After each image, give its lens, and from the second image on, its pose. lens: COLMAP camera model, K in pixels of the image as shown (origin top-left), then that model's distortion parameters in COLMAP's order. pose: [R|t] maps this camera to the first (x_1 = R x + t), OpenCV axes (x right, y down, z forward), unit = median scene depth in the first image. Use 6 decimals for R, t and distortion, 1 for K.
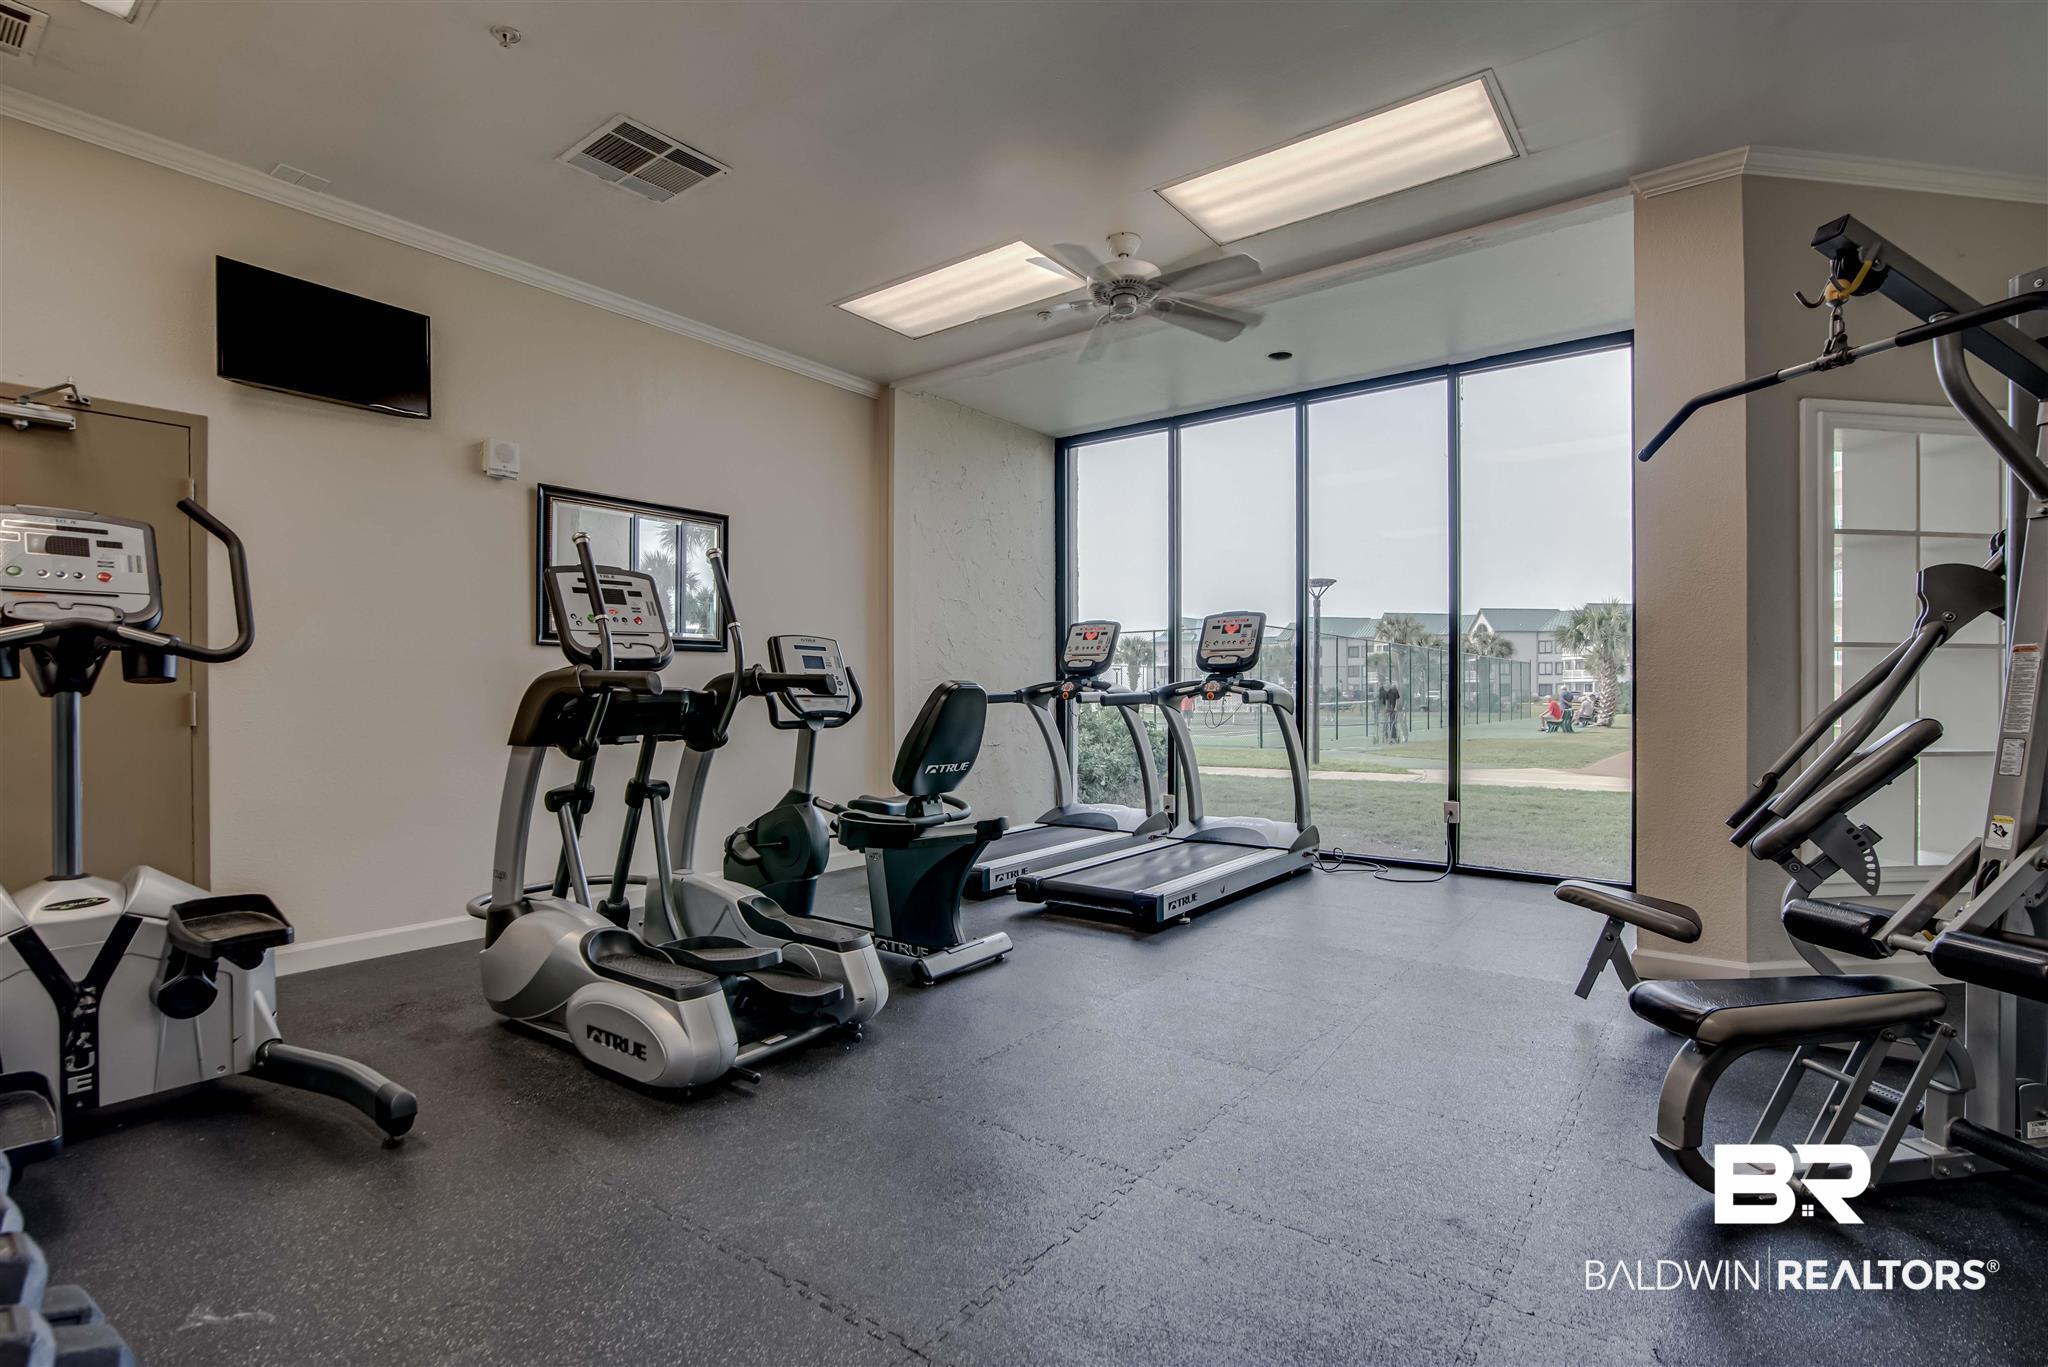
lens RADIAL K [[1018.2, 0, 1030.8], [0, 1018.2, 684.1], [0, 0, 1]] dist [0.000261, -0.000799]
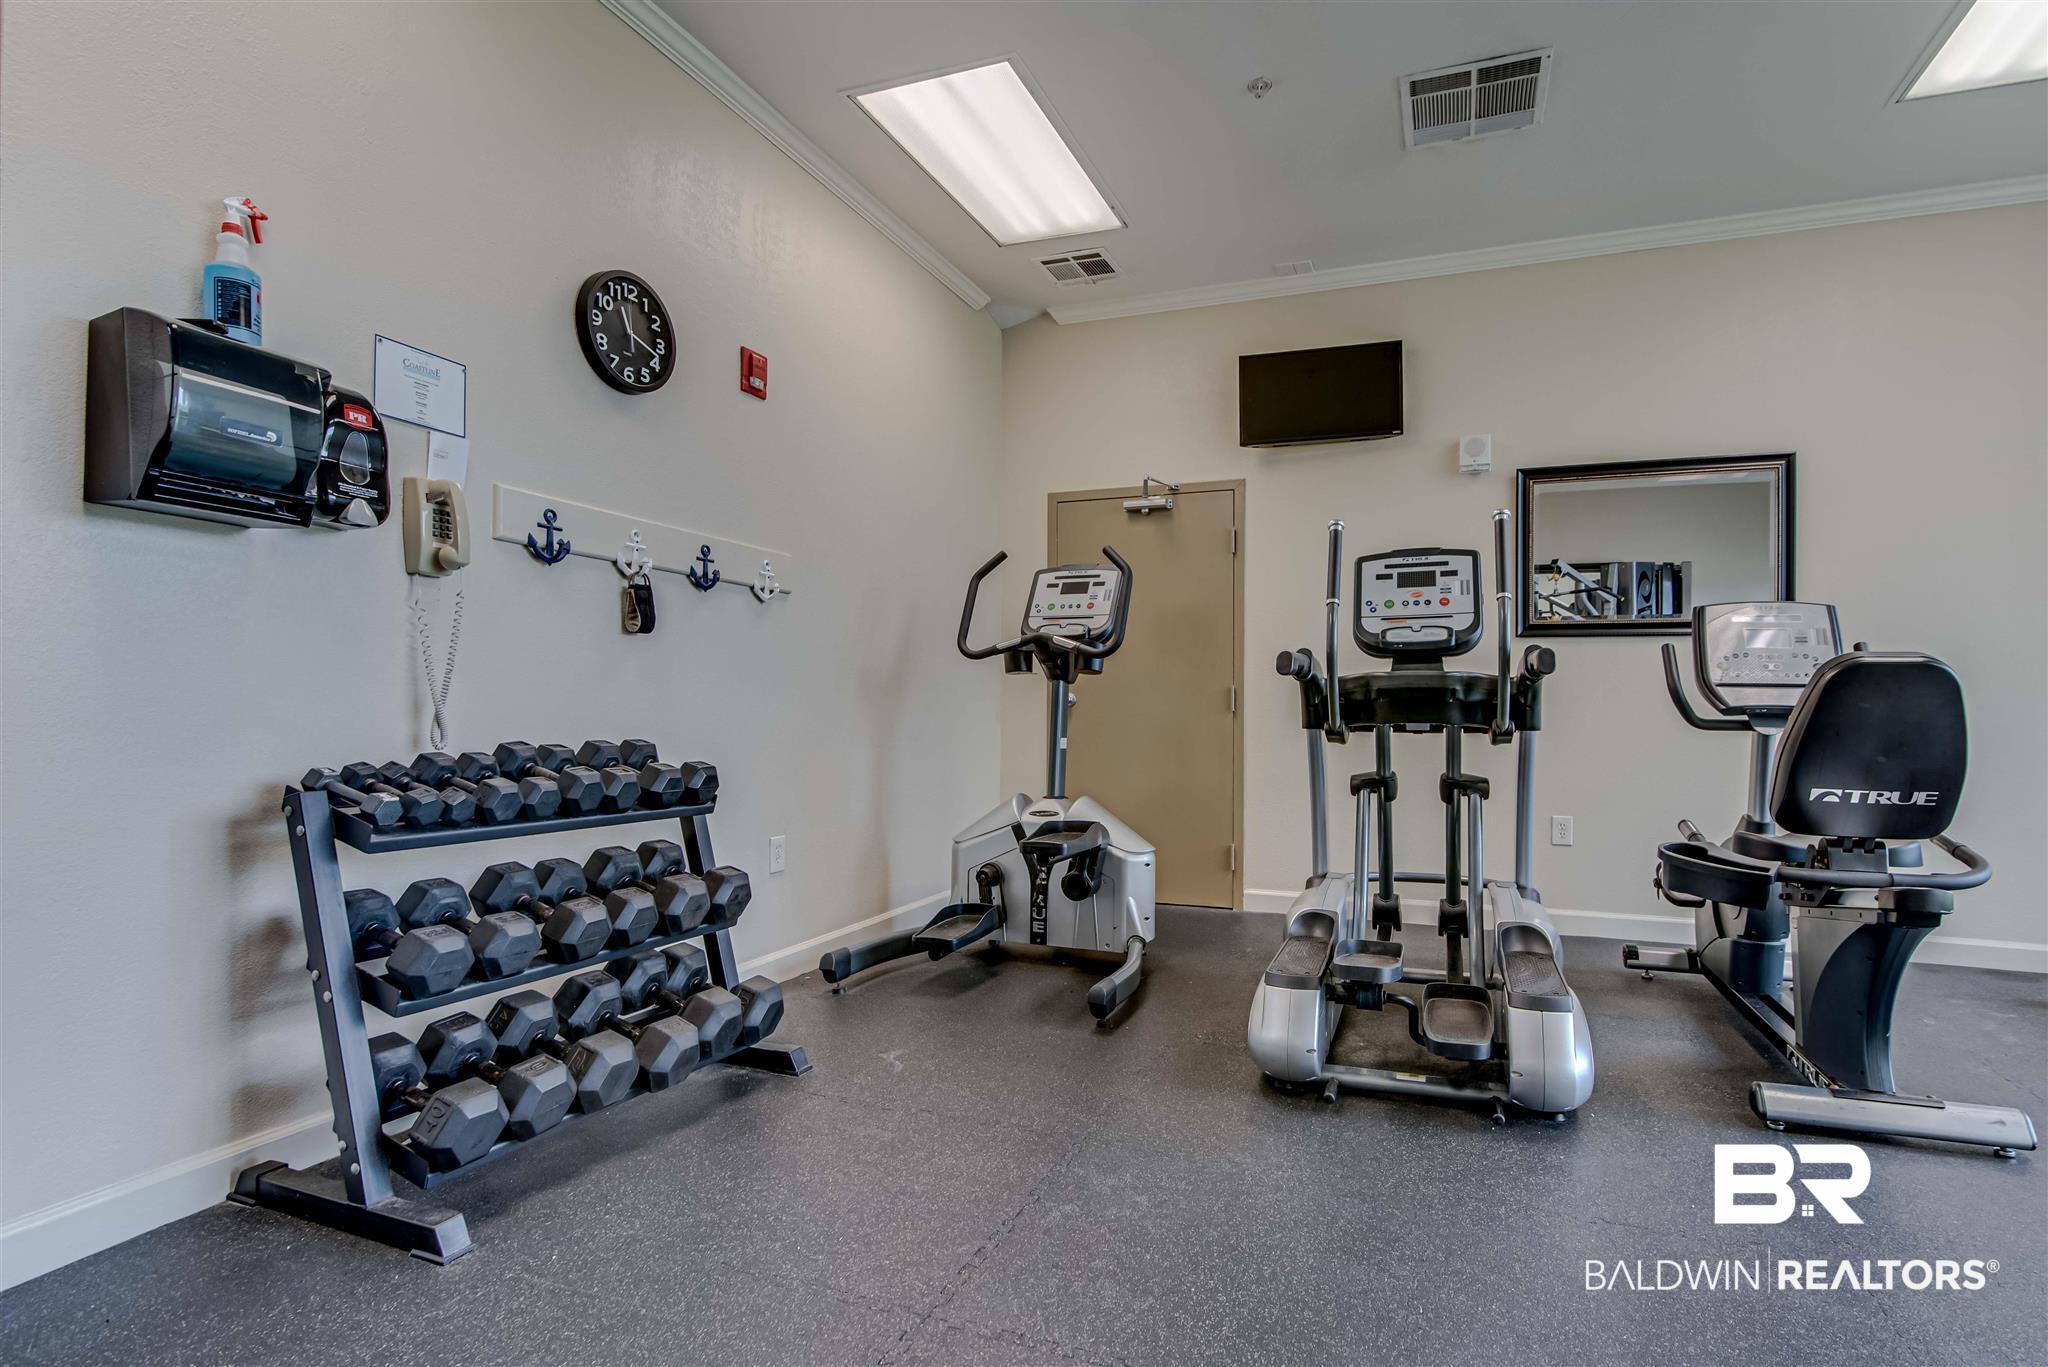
lens RADIAL K [[1018.2, 0, 1033.6], [0, 1018.2, 693.9], [0, 0, 1]] dist [0.000261, -0.000799]
pose [[0.272203, -0.006343, -0.962219, 0.410721], [-0.002706, 0.999969, -0.007357, 0.029956], [0.962236, 0.004606, 0.272177, 0.393207]]
